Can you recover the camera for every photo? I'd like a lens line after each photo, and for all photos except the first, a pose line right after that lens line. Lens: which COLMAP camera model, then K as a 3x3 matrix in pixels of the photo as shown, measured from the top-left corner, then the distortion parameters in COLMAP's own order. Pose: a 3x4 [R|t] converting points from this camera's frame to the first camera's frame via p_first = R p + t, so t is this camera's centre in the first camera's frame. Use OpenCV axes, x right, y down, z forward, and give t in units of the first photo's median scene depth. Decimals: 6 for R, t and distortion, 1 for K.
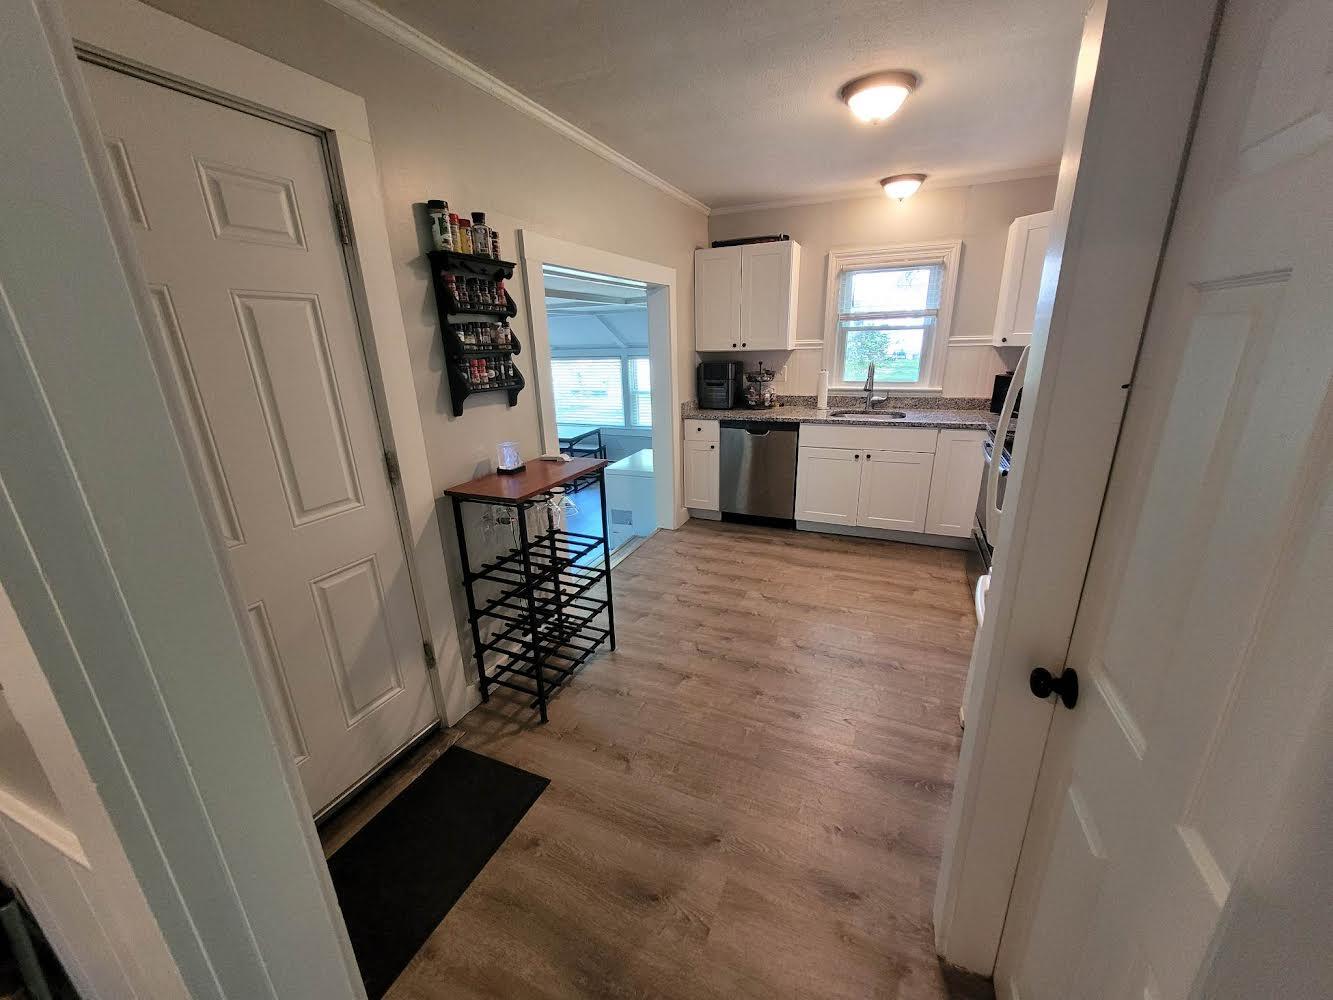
lens RADIAL K [[515.4, 0, 666.5], [0, 515.4, 500.0], [0, 0, 1]] dist [-0.000387, 0.000033]
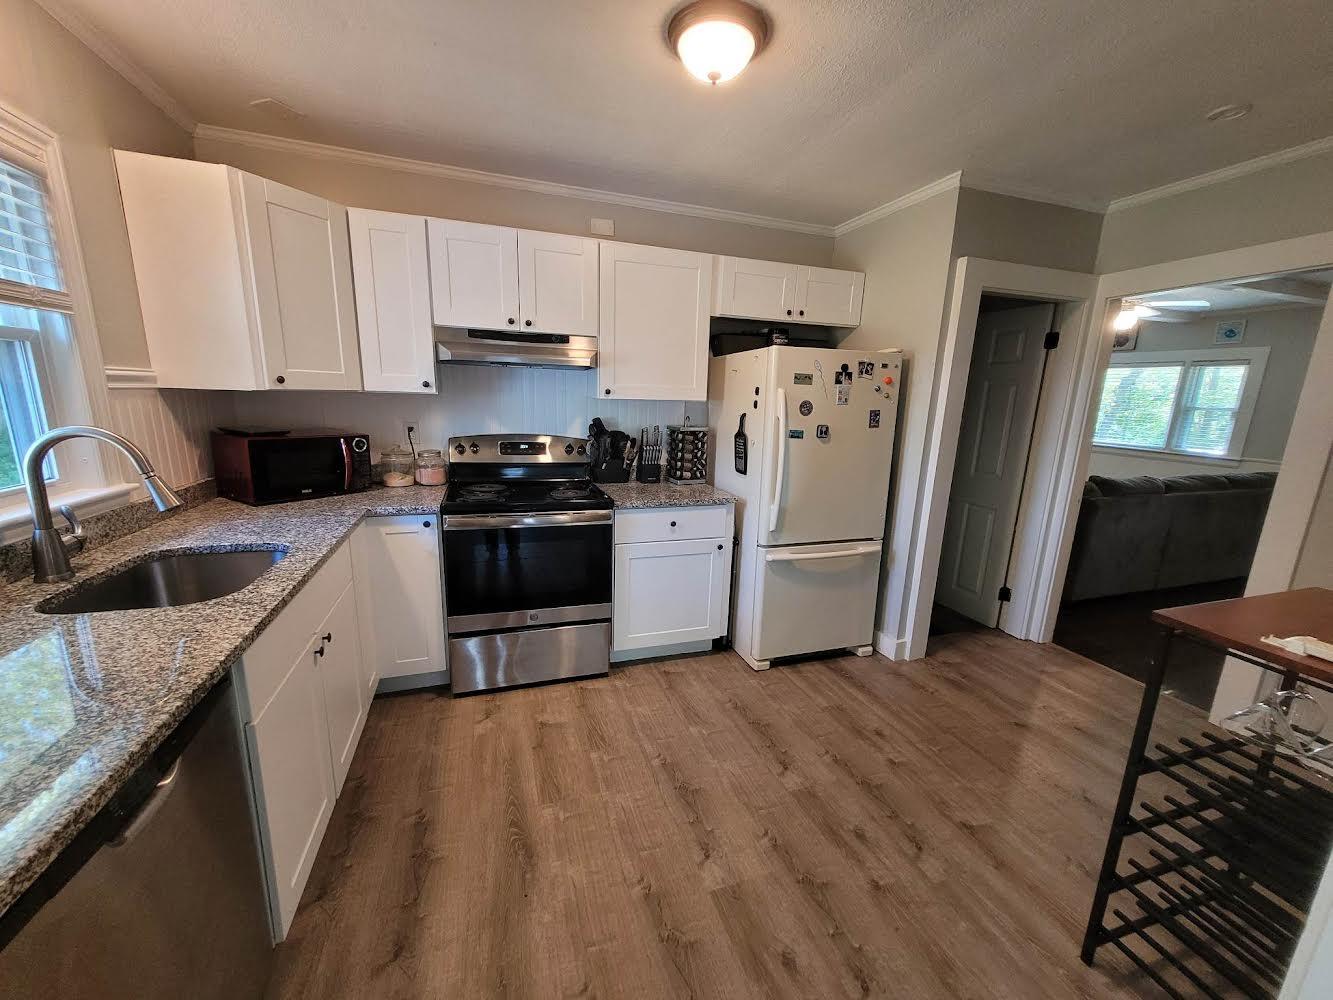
lens RADIAL K [[515.4, 0, 666.5], [0, 515.4, 500.0], [0, 0, 1]] dist [-0.000387, 0.000033]
pose [[-0.666822, -0.145981, 0.730779, -0.112347], [0.212304, 0.902776, 0.374063, -0.344316], [-0.714335, 0.404581, -0.570998, 1.182473]]
